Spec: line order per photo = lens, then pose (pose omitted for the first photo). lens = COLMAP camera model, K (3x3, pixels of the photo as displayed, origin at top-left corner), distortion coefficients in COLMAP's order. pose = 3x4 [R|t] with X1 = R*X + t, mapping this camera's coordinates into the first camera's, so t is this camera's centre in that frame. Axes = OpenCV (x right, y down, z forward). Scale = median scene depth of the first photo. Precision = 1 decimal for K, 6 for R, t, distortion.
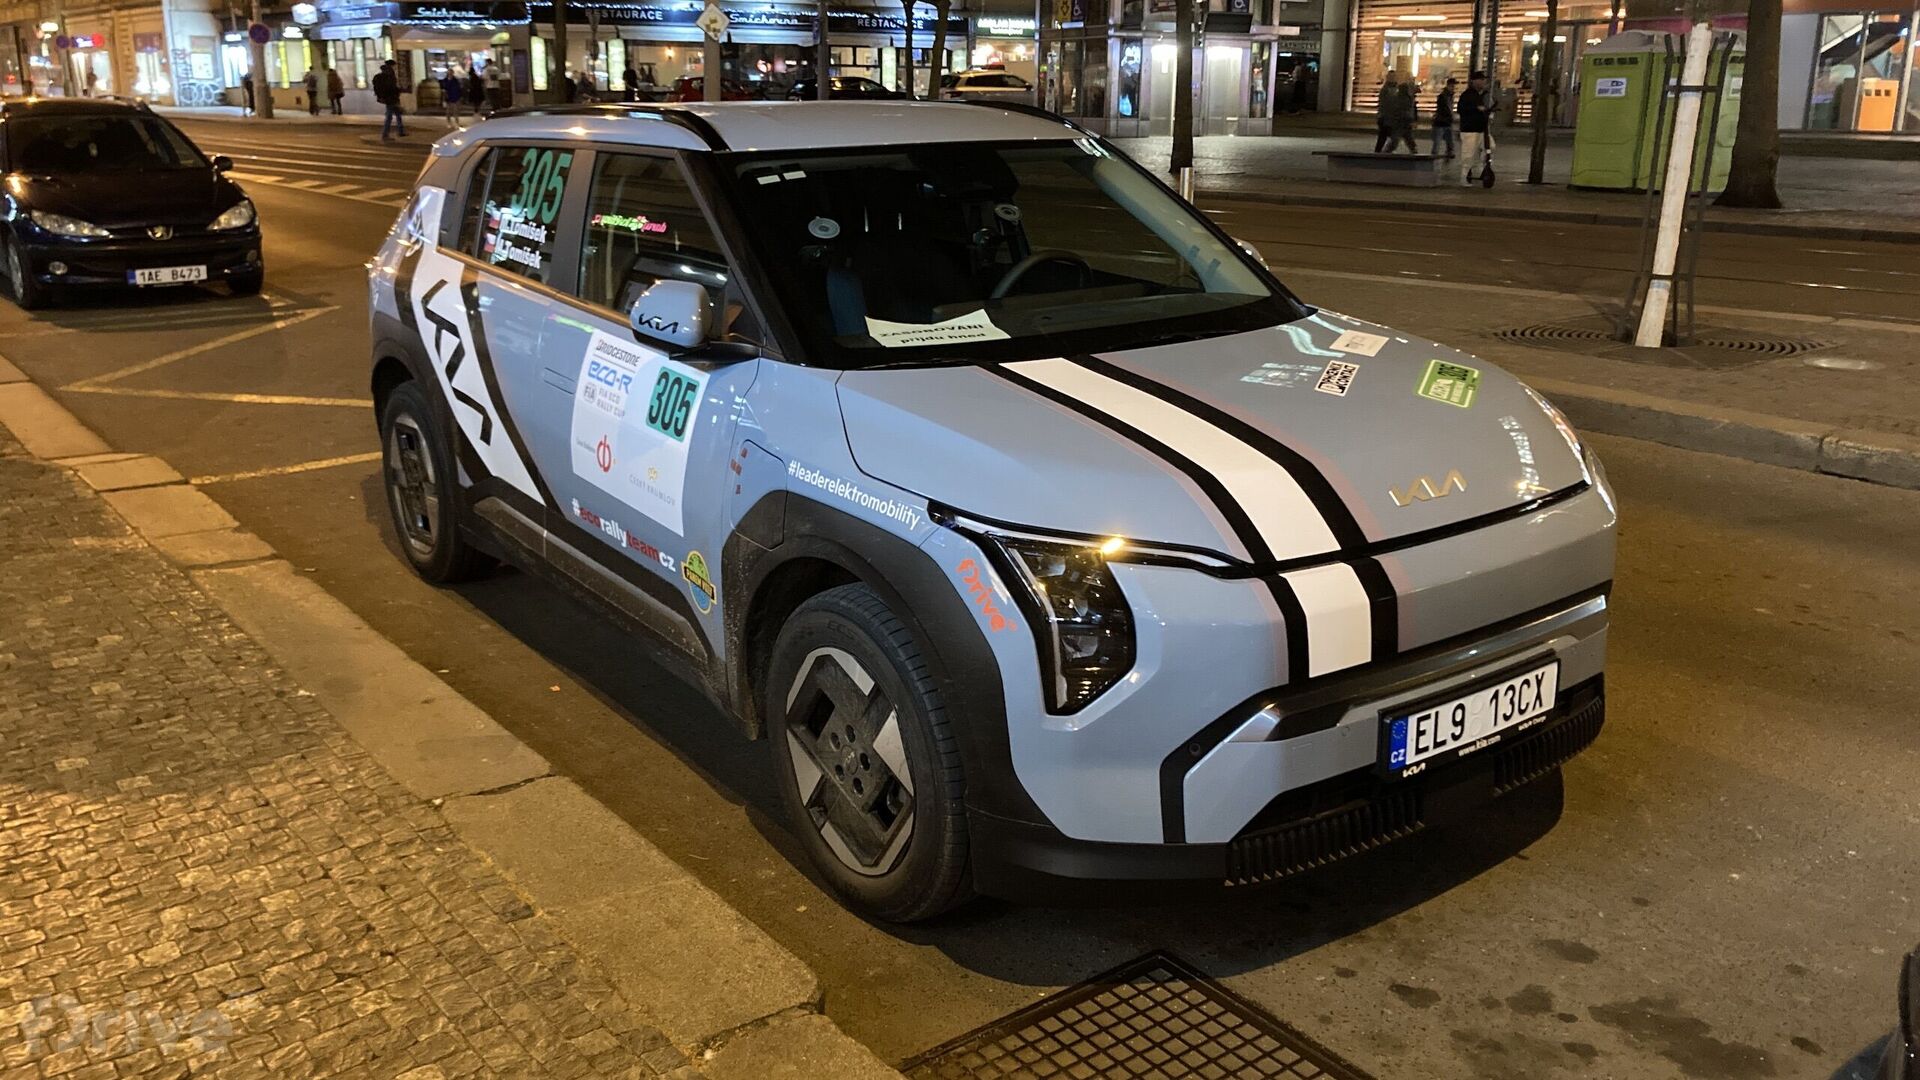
lens RADIAL K [[1602.7, 0, 960.0], [0, 1602.7, 540.0], [0, 0, 1]] dist [0.045798, -0.075291]
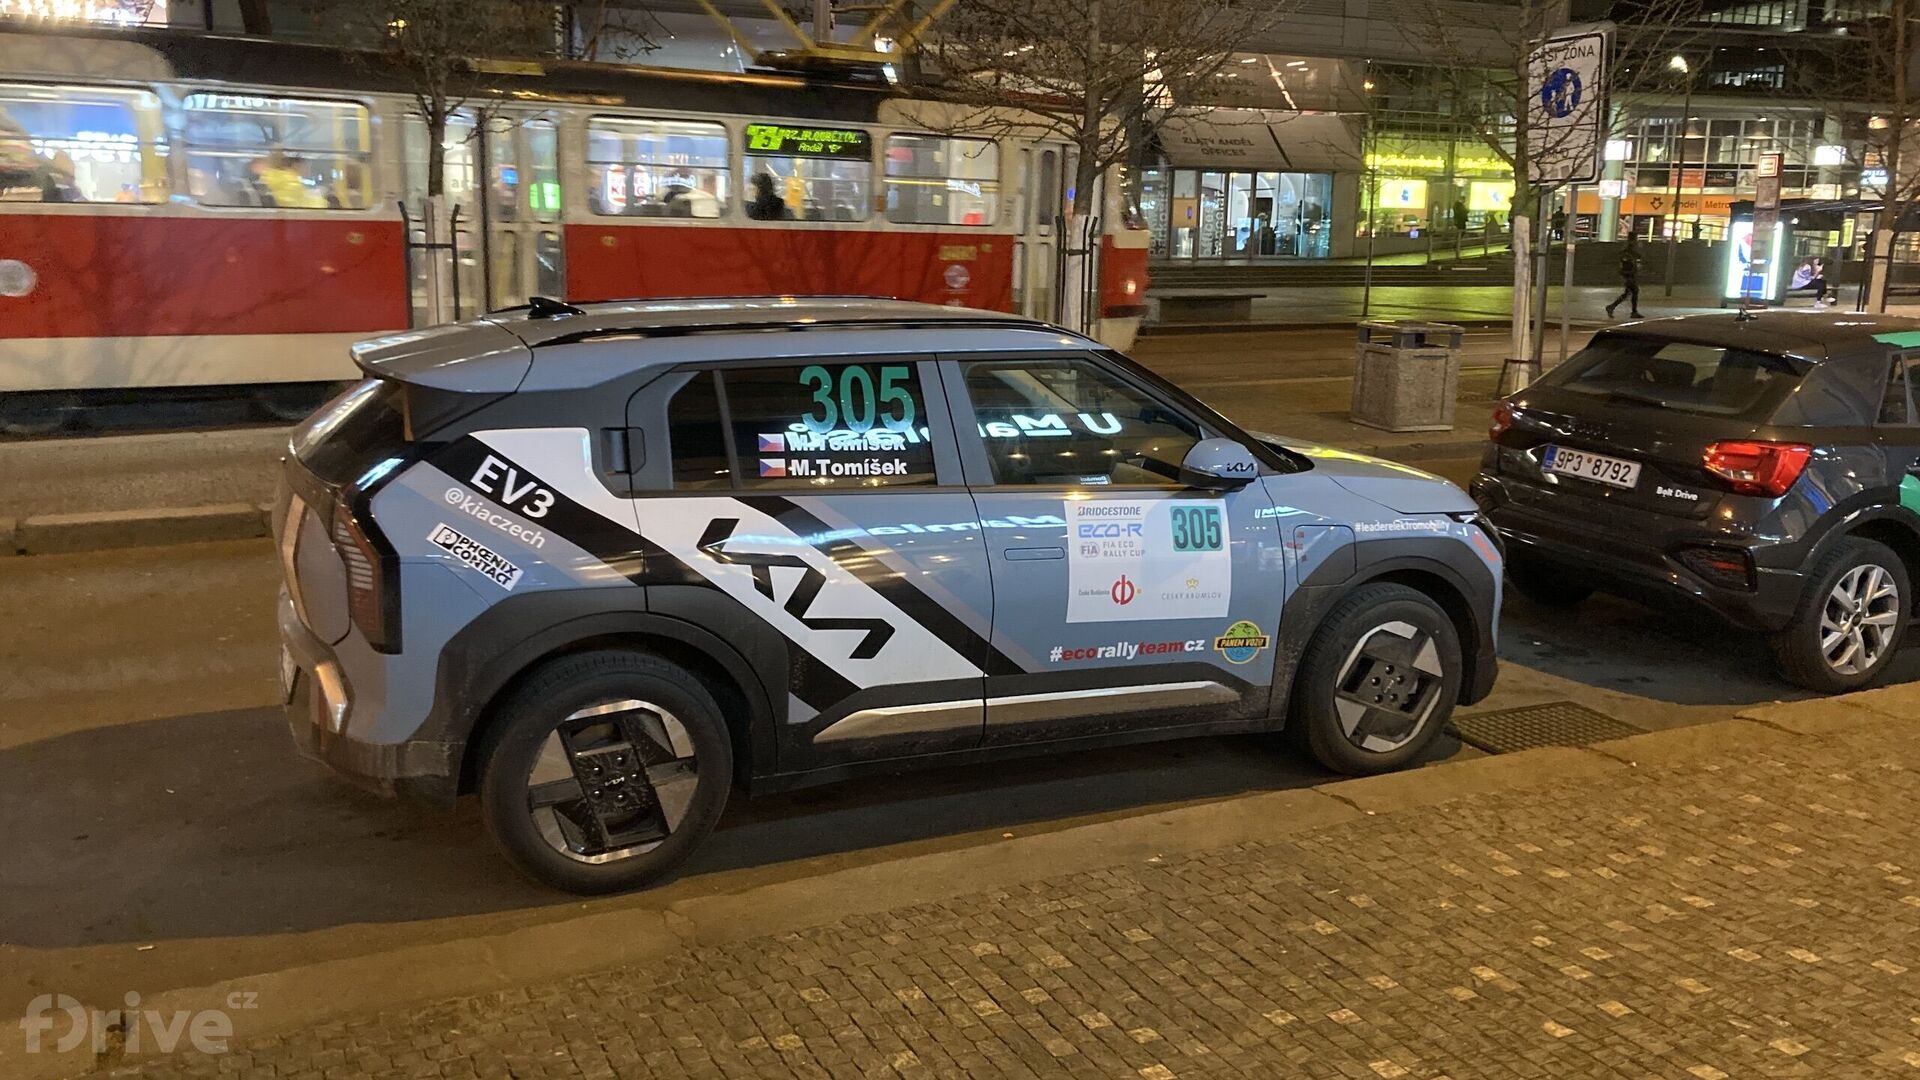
lens RADIAL K [[1602.7, 0, 960.0], [0, 1602.7, 540.0], [0, 0, 1]] dist [0.045798, -0.075291]
pose [[0.188982, -0.196223, 0.962176, -1.523272], [0.250804, 0.956980, 0.145902, -0.323088], [-0.949412, 0.213745, 0.230065, 0.868525]]
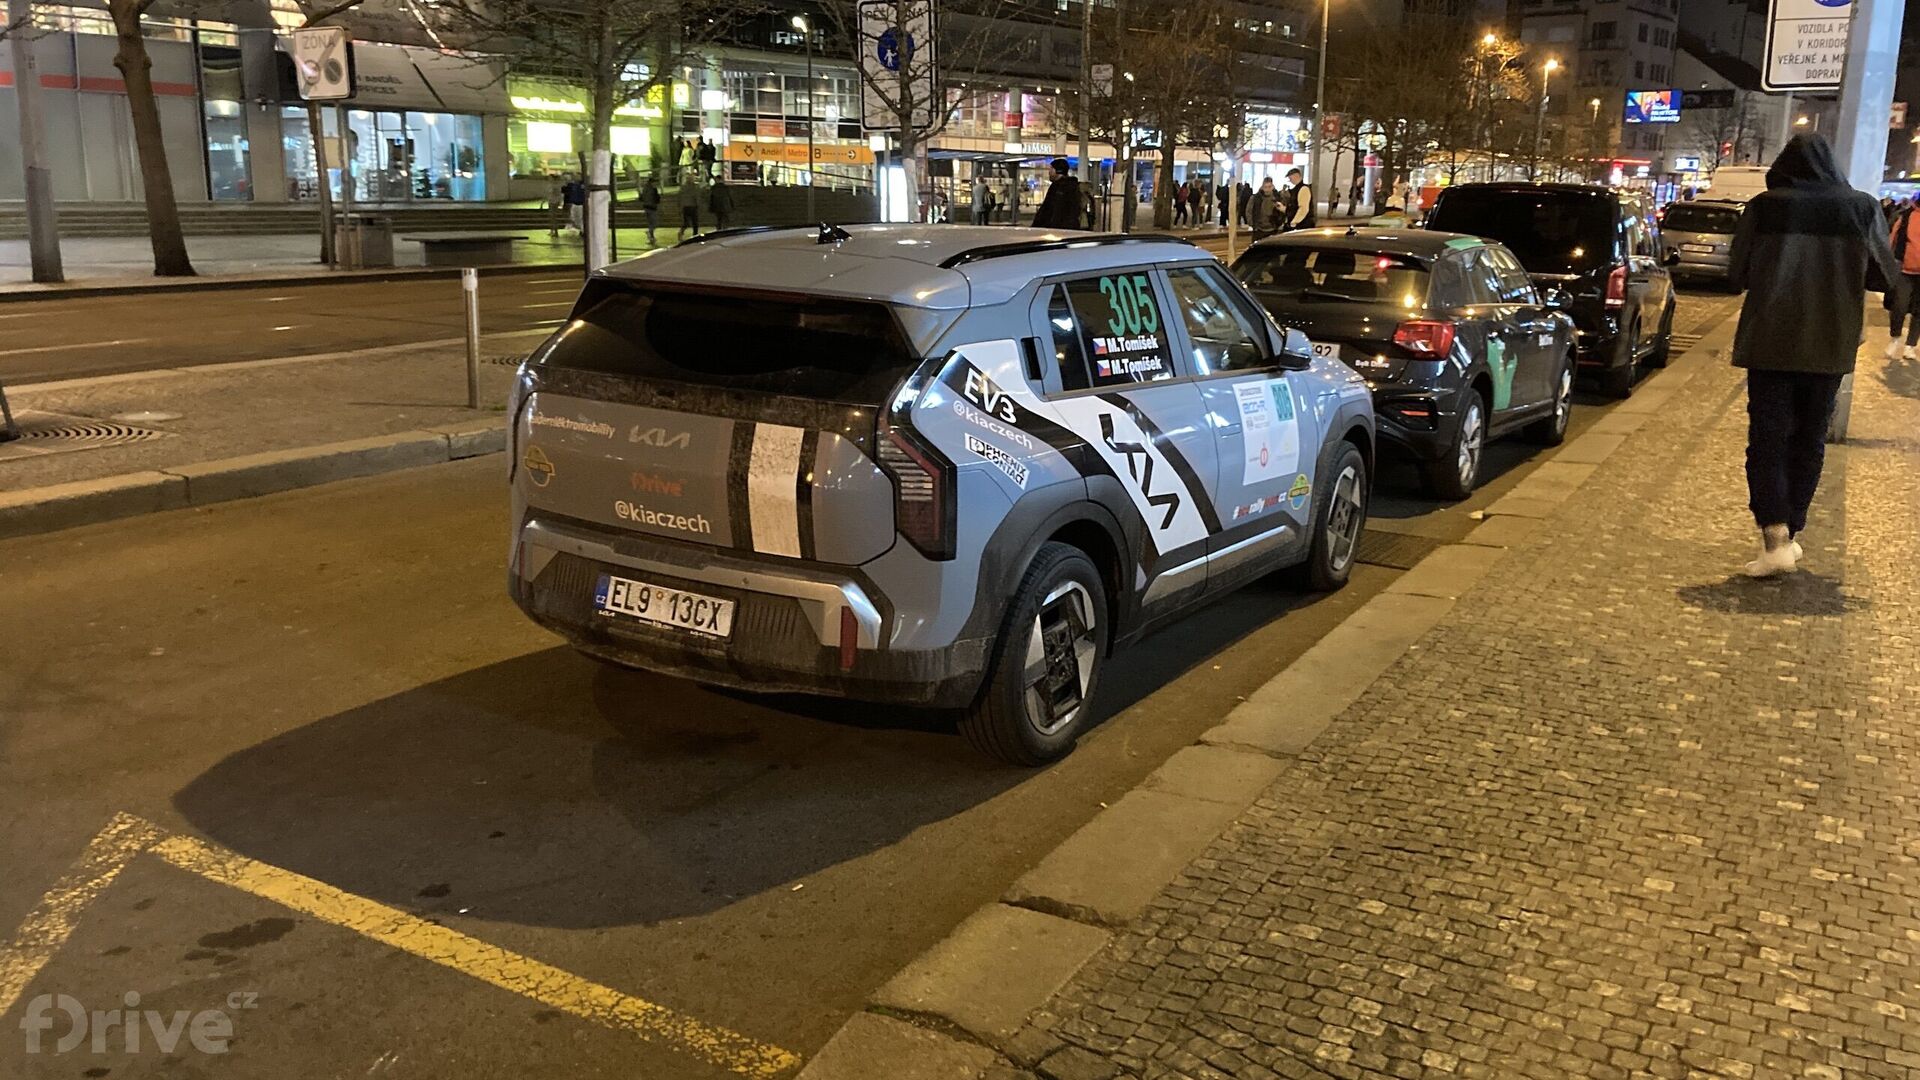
lens RADIAL K [[1602.7, 0, 960.0], [0, 1602.7, 540.0], [0, 0, 1]] dist [0.045798, -0.075291]
pose [[-0.398789, -0.212768, 0.892019, -1.577346], [0.227433, 0.919376, 0.320971, -0.568426], [-0.888393, 0.330874, -0.318246, 1.870923]]
